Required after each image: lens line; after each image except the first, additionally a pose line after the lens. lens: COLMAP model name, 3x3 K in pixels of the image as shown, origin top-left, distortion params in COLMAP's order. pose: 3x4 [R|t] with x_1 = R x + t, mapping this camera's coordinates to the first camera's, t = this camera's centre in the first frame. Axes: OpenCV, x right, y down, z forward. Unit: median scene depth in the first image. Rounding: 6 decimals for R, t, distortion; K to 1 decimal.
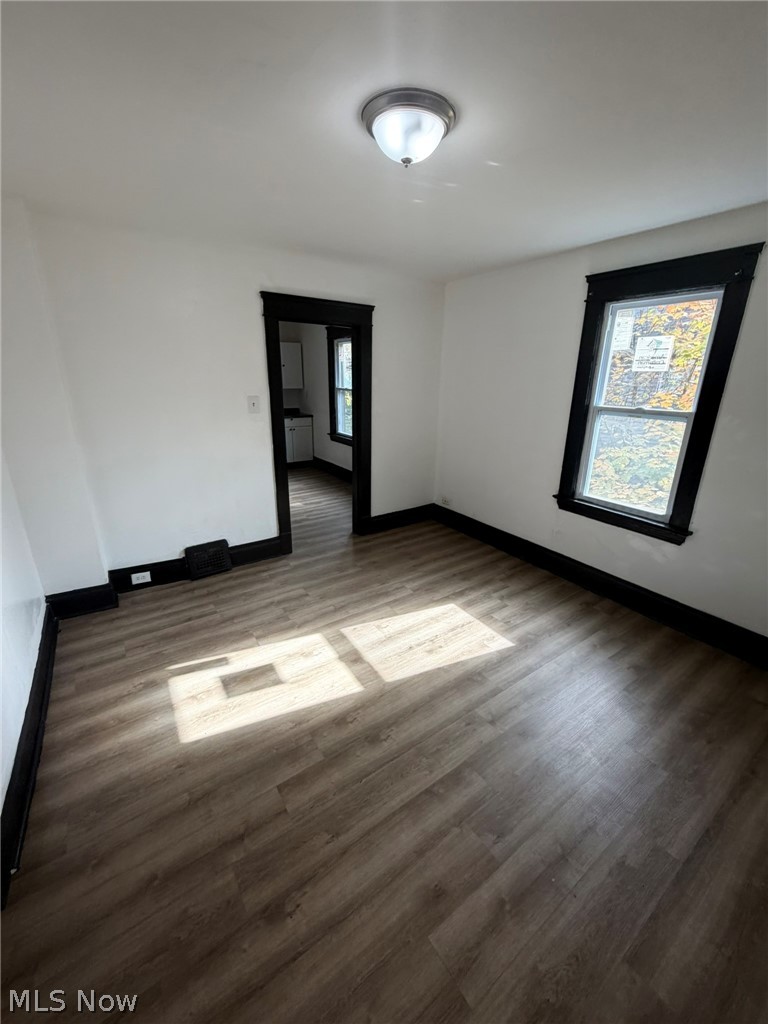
lens RADIAL K [[407.9, 0, 385.5], [0, 407.9, 508.9], [0, 0, 1]] dist [-0.001865, 0.000217]
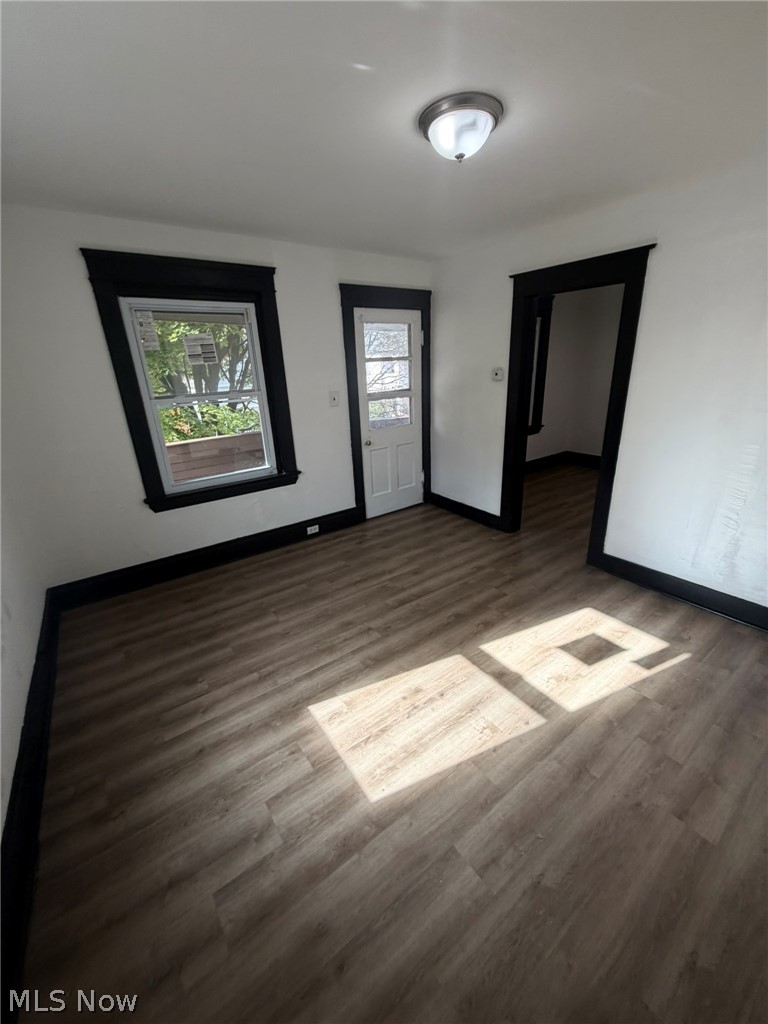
lens RADIAL K [[407.9, 0, 385.5], [0, 407.9, 508.9], [0, 0, 1]] dist [-0.001865, 0.000217]
pose [[-0.999431, 0.031116, -0.013049, 0.167008], [0.016547, 0.789015, 0.614151, -0.432242], [0.029406, 0.613586, -0.789080, 1.370595]]
